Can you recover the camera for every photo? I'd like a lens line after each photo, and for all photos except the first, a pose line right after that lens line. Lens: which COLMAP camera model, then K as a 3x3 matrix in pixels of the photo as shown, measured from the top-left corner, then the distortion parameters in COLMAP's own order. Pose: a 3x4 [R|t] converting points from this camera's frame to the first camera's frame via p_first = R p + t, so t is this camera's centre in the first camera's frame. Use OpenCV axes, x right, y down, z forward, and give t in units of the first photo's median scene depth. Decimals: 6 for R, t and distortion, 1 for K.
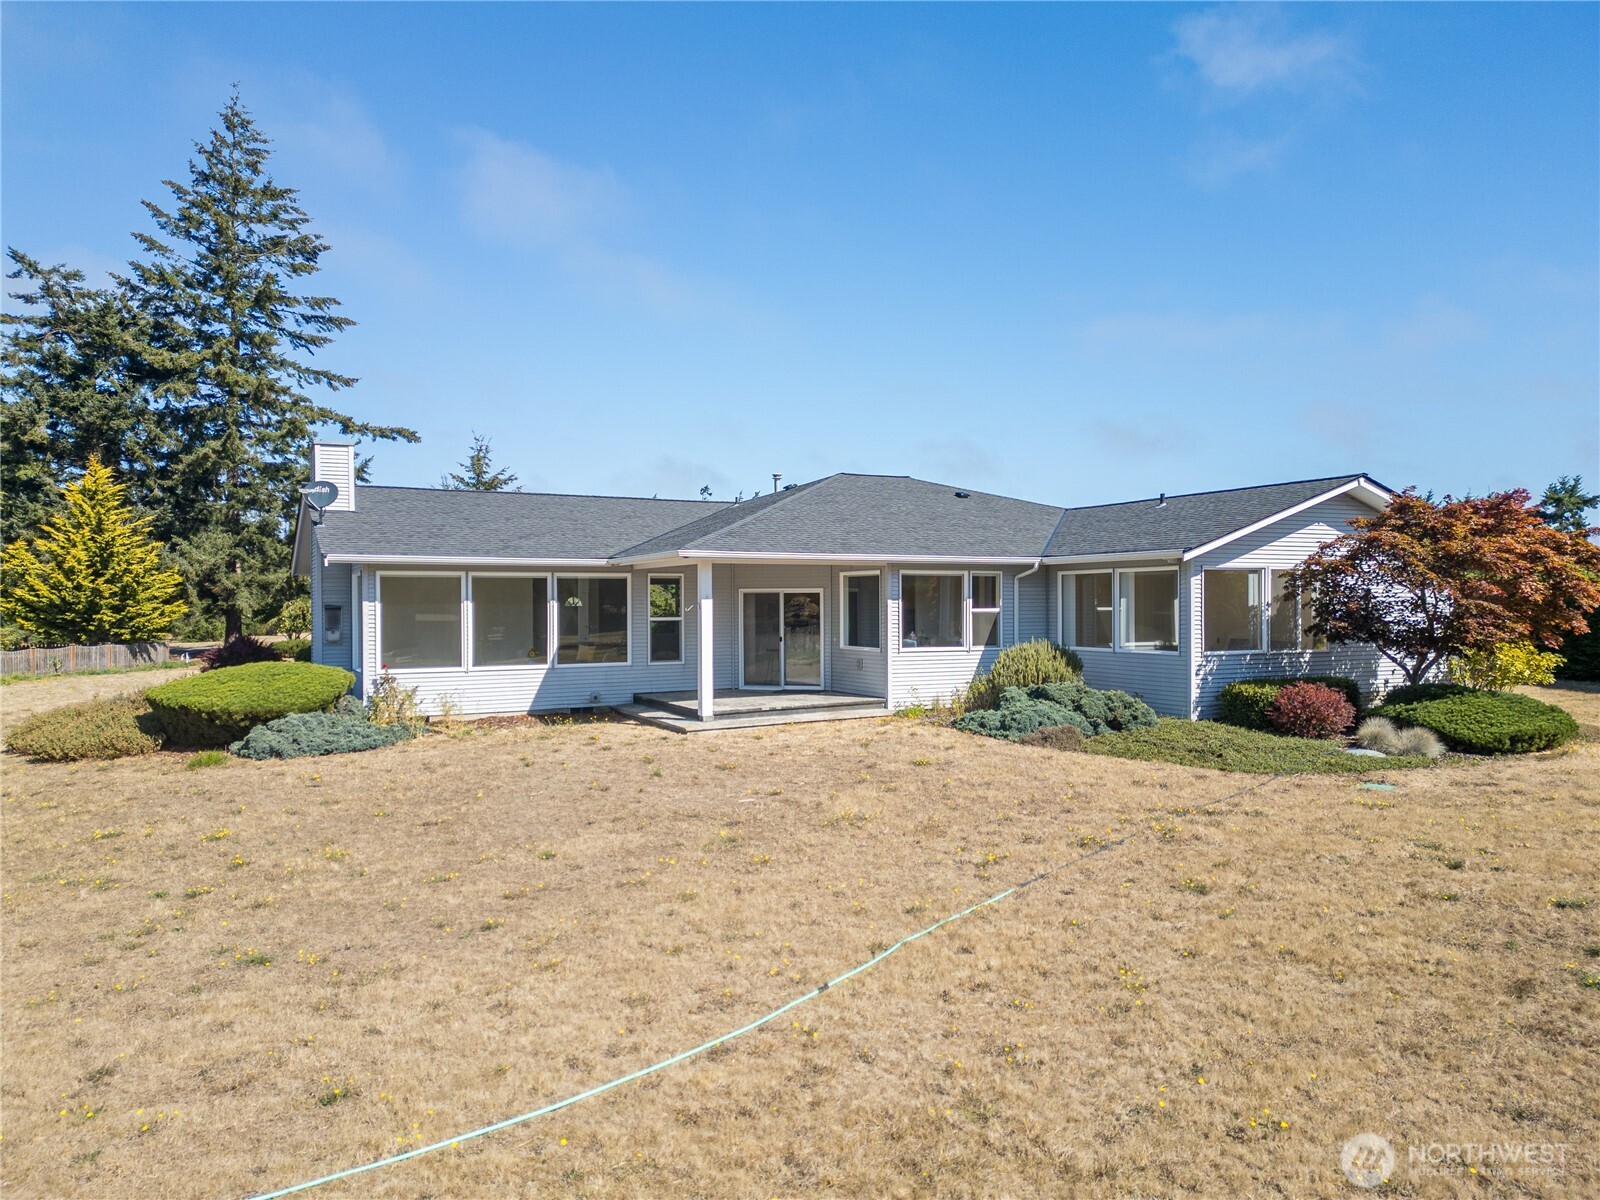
lens RADIAL K [[1146.3, 0, 805.2], [0, 1146.3, 597.4], [0, 0, 1]] dist [0.058908, -0.041601]
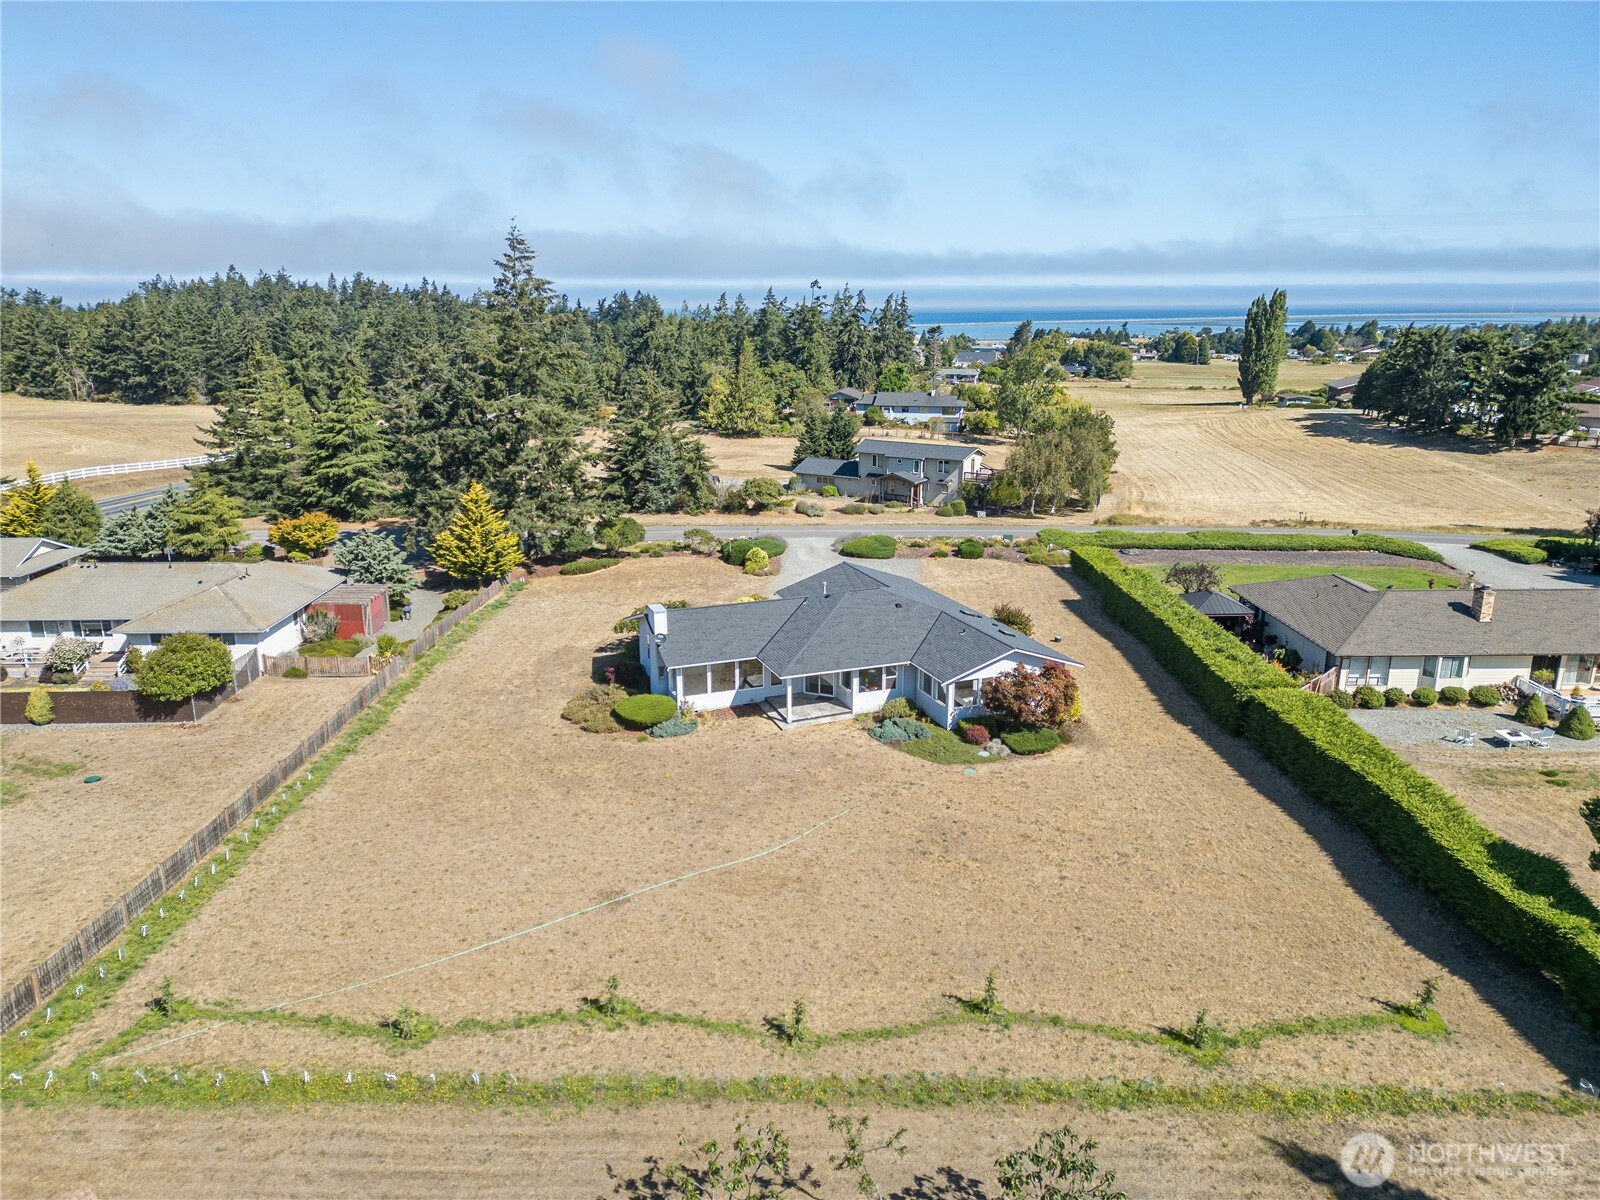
lens RADIAL K [[1146.3, 0, 800.0], [0, 1146.3, 601.4], [0, 0, 1]] dist [0.058908, -0.041601]
pose [[0.994227, 0.025333, -0.104264, 0.228609], [0.002656, 0.965620, 0.259943, -0.910767], [0.107264, -0.258719, 0.959979, -1.684708]]
